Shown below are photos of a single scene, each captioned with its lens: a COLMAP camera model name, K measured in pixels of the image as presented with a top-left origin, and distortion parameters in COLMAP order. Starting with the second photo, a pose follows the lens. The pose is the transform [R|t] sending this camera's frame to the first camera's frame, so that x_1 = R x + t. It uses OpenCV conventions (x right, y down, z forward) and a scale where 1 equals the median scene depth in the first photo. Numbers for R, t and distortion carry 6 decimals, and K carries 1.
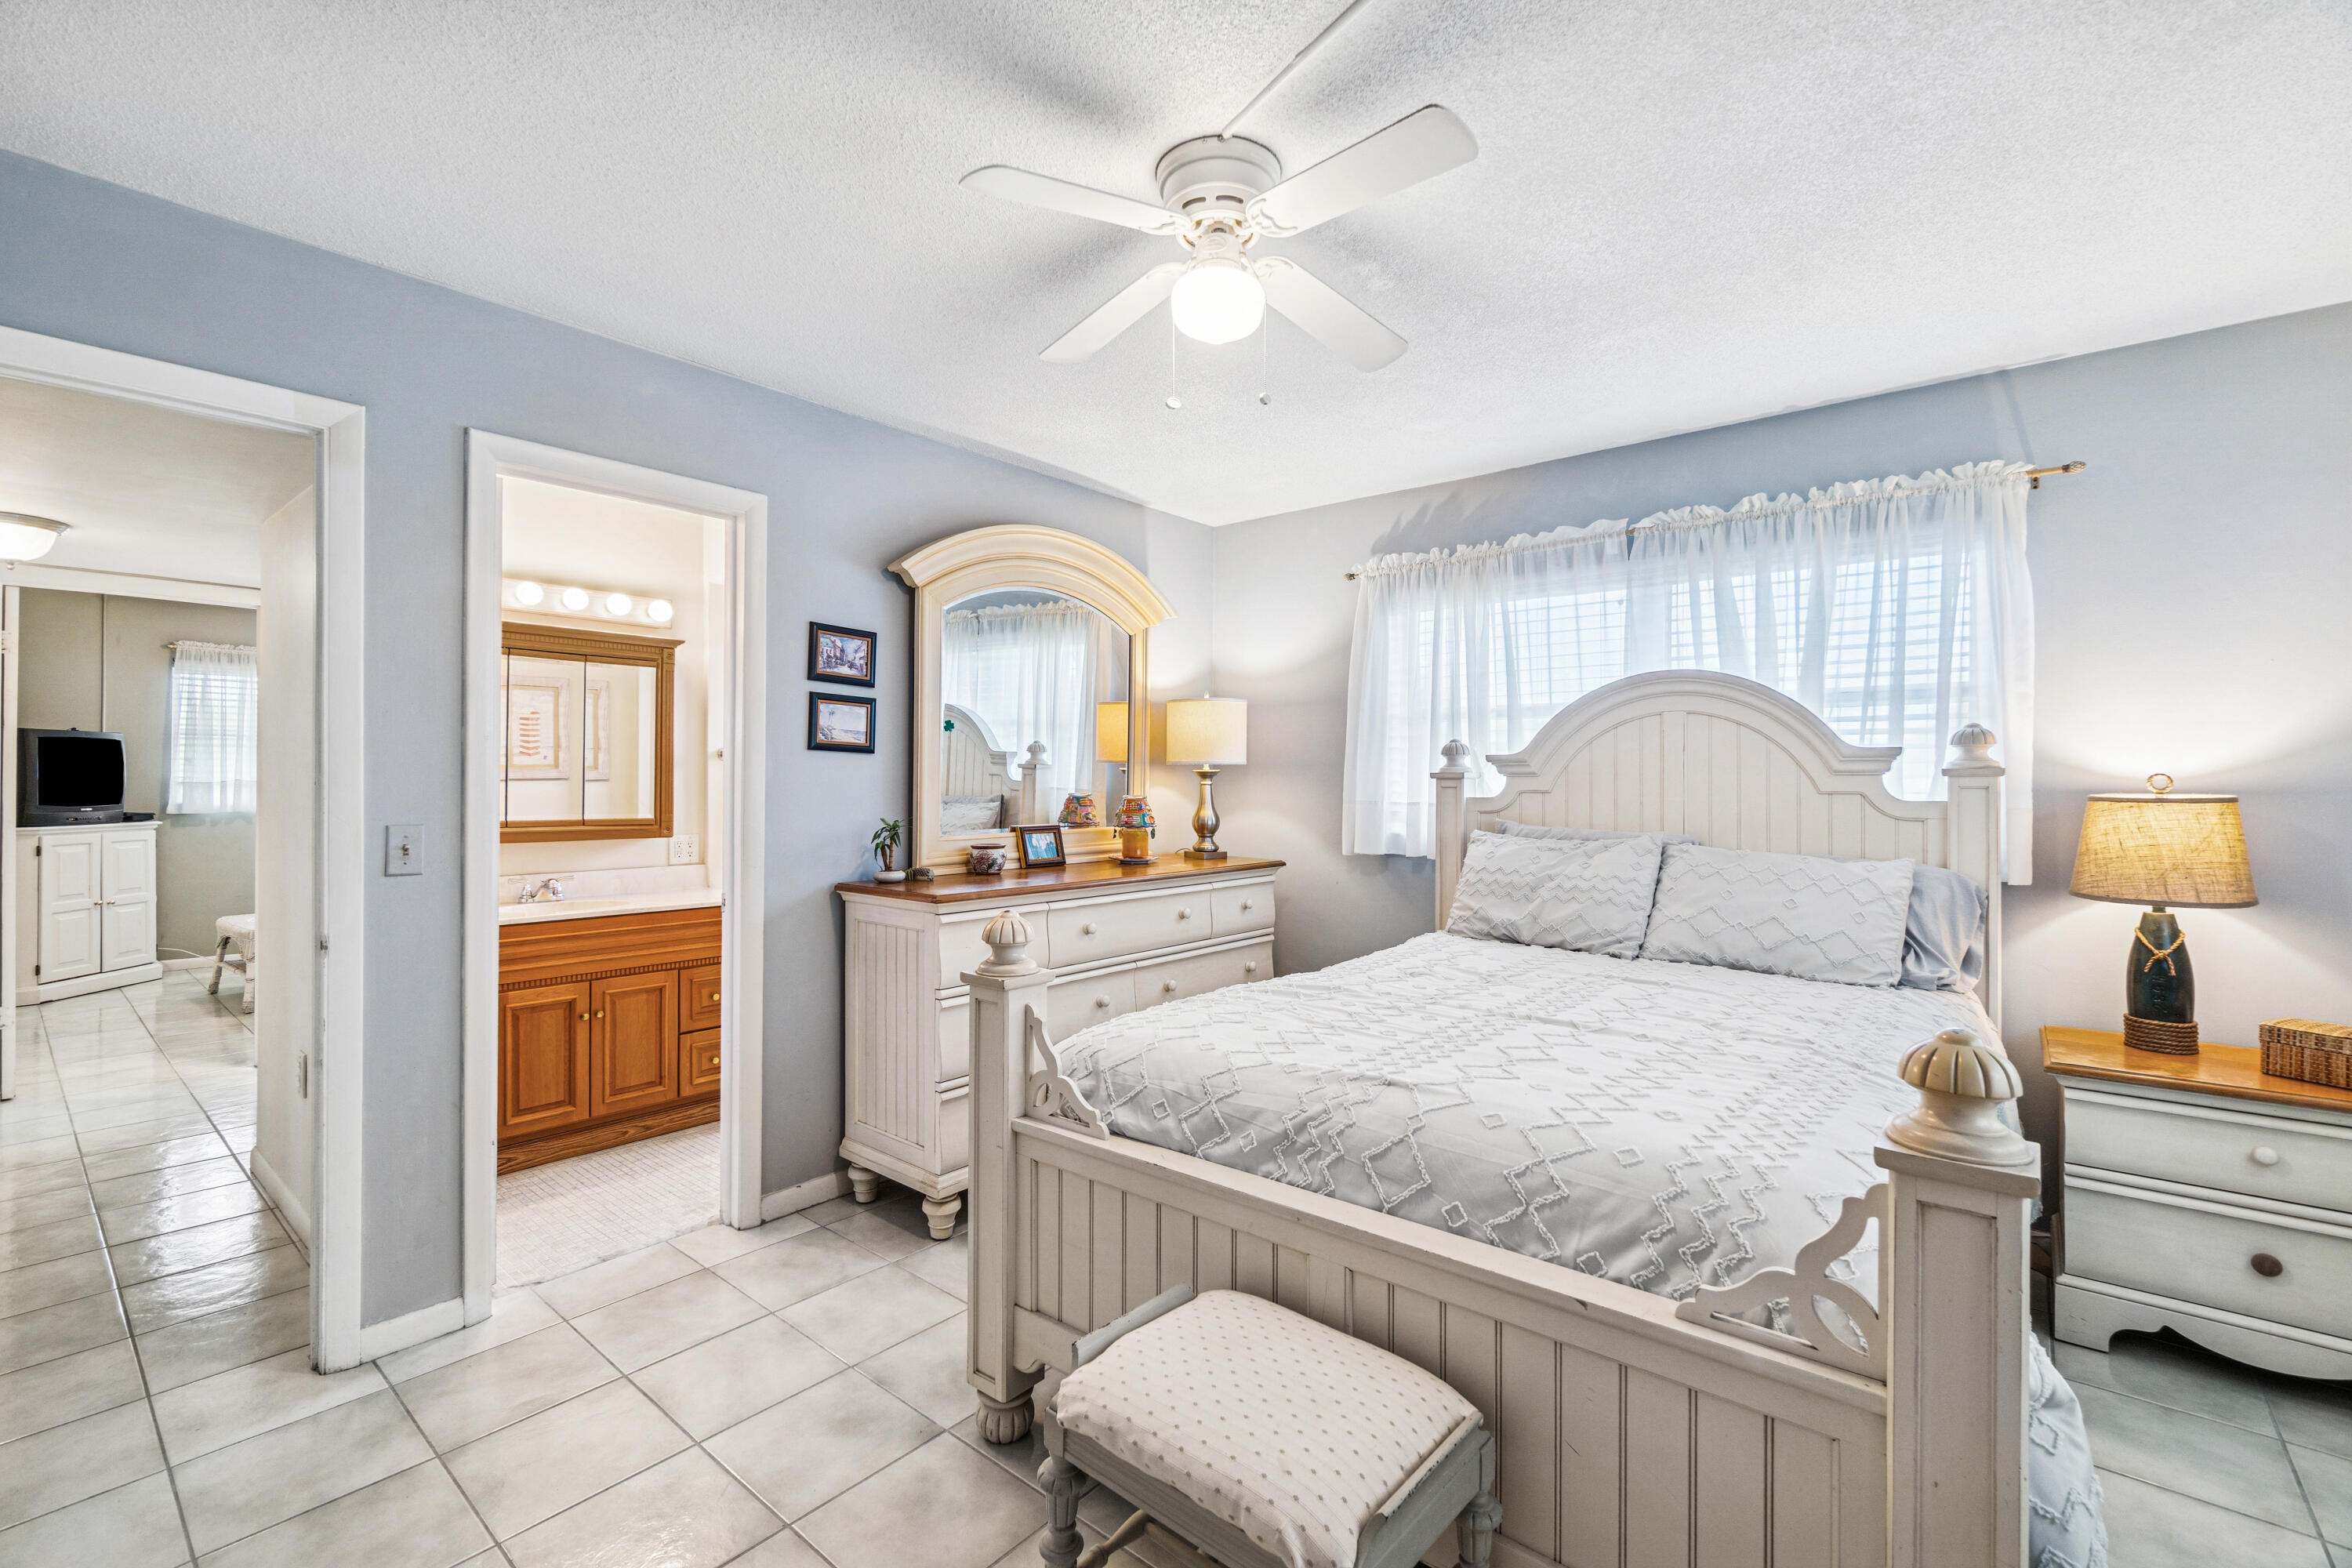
lens RADIAL K [[1053.7, 0, 1174.0], [0, 1053.7, 782.1], [0, 0, 1]] dist [-0.008743, 0.002612]
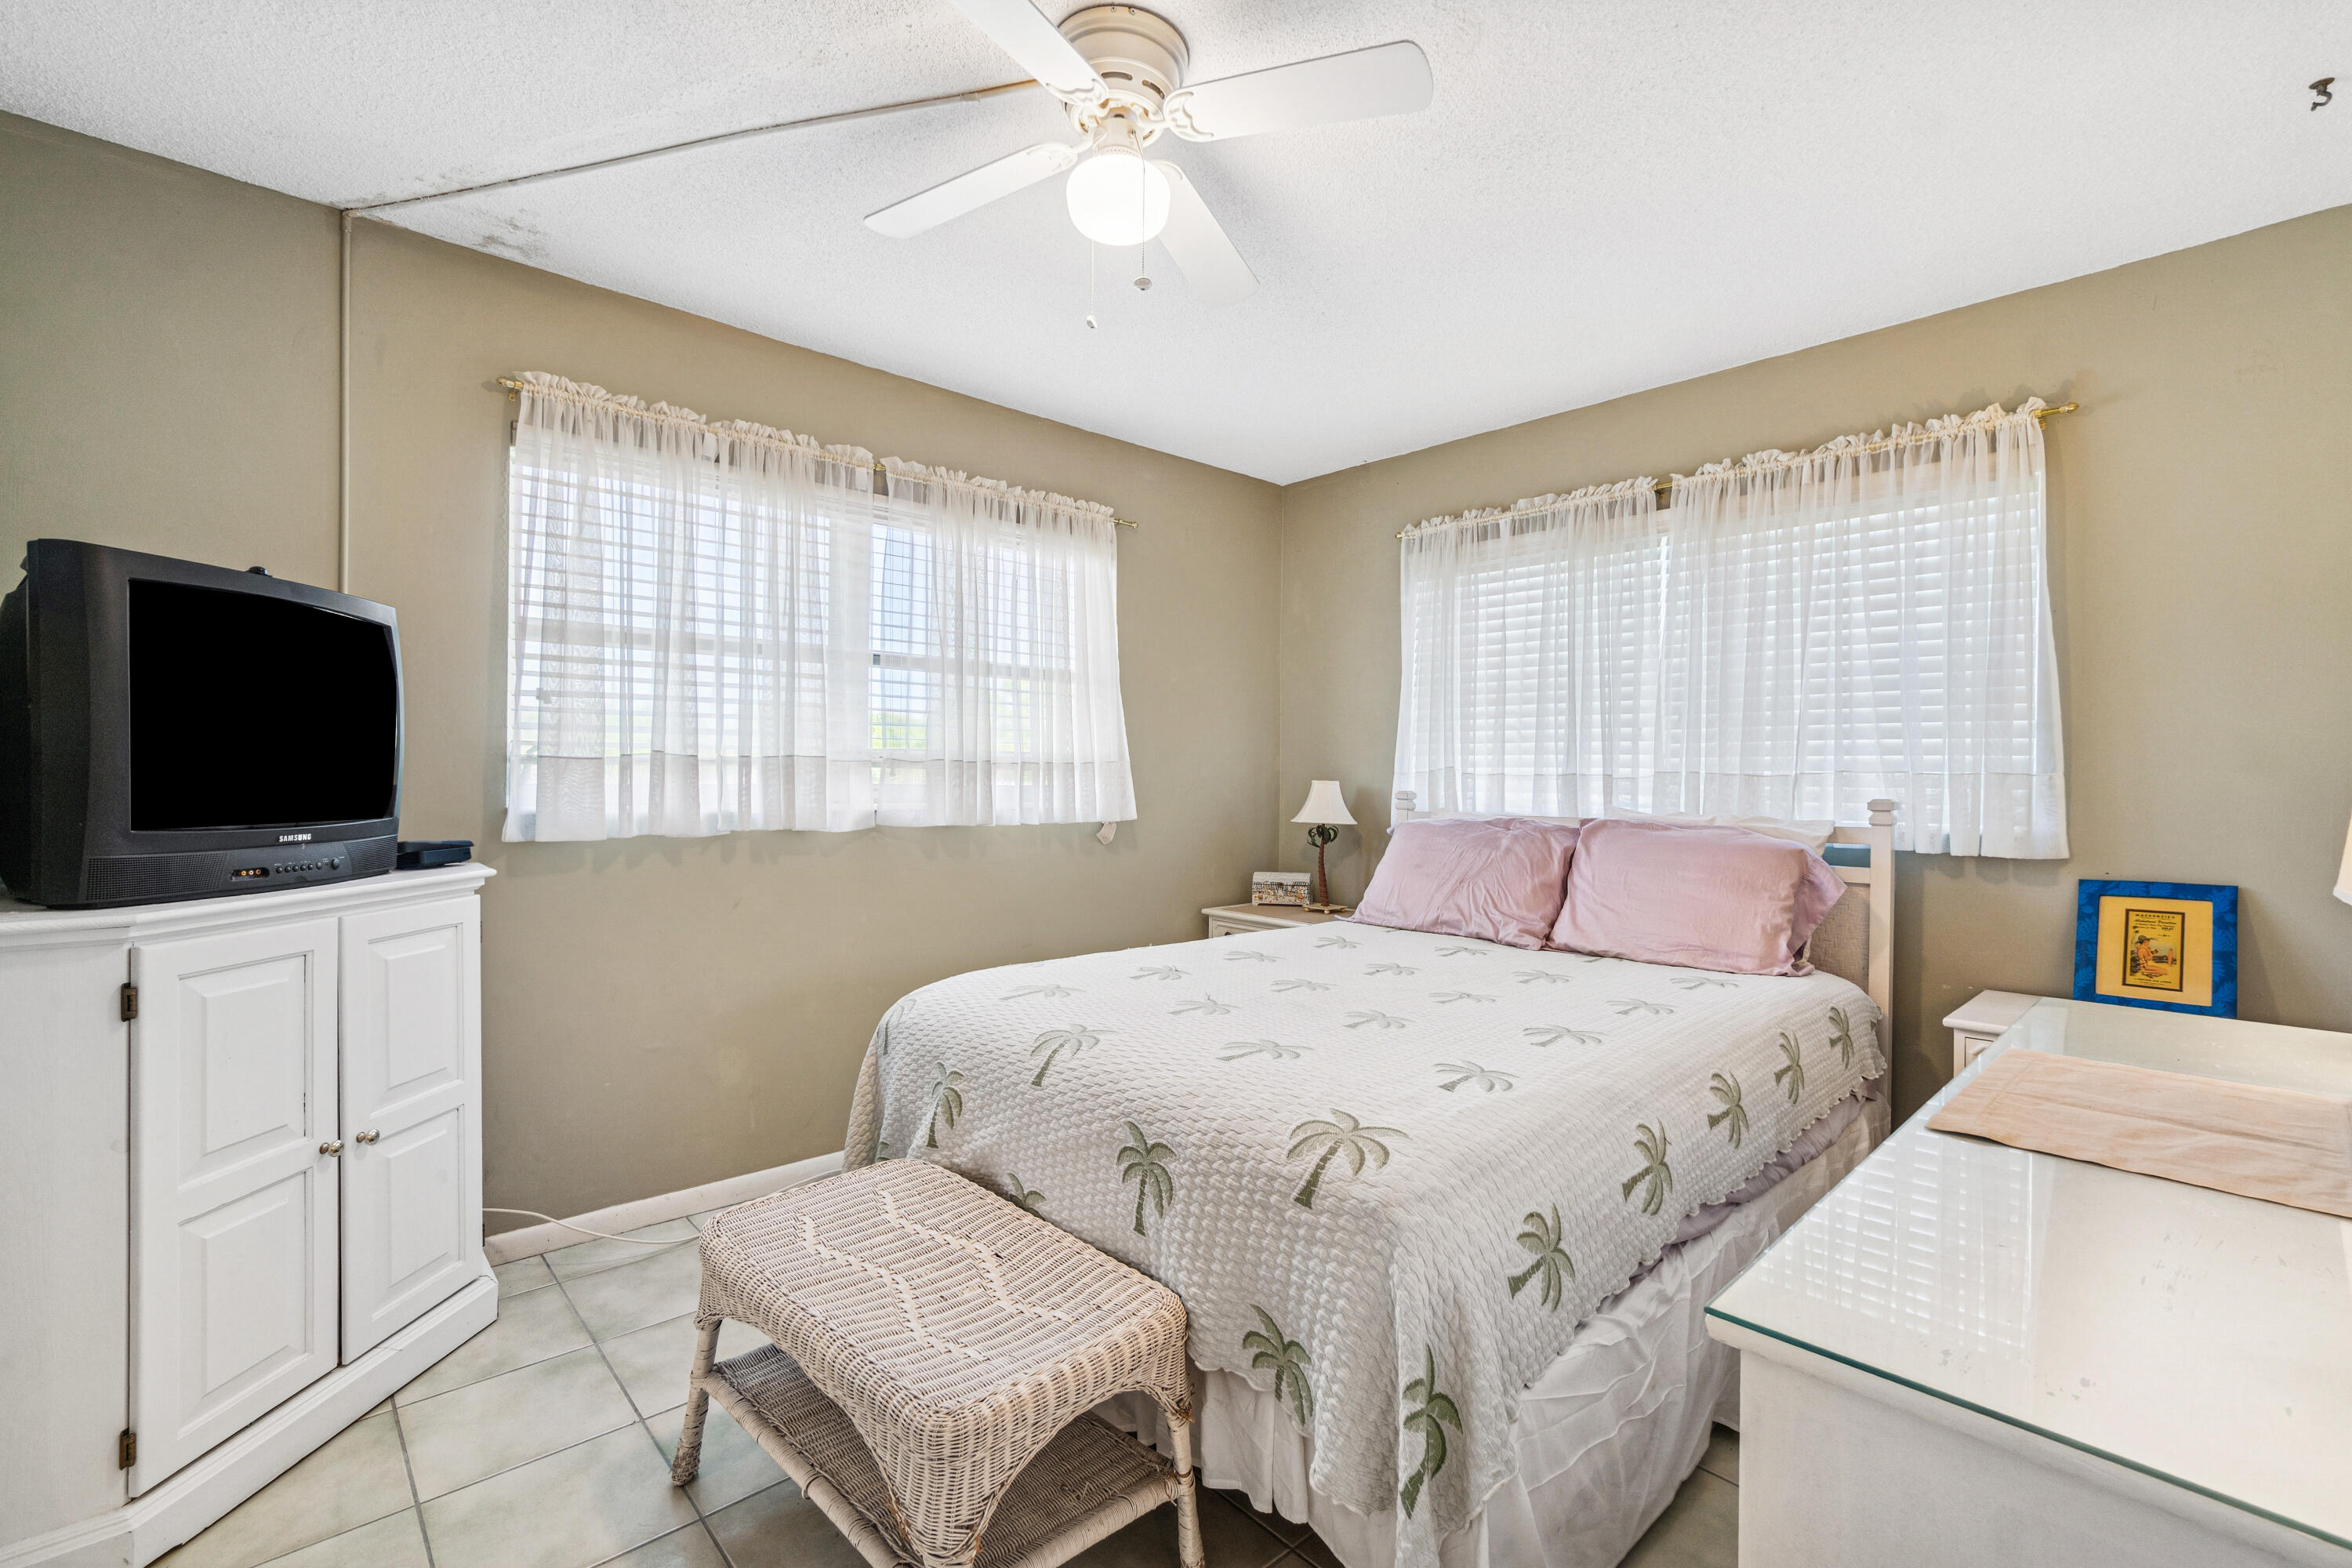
lens RADIAL K [[1053.7, 0, 1173.1], [0, 1053.7, 784.0], [0, 0, 1]] dist [-0.008743, 0.002612]
pose [[0.991283, 0.000011, -0.131752, -0.690516], [0.000865, 0.999978, 0.006592, 0.007760], [0.131749, -0.006649, 0.991261, 0.677781]]
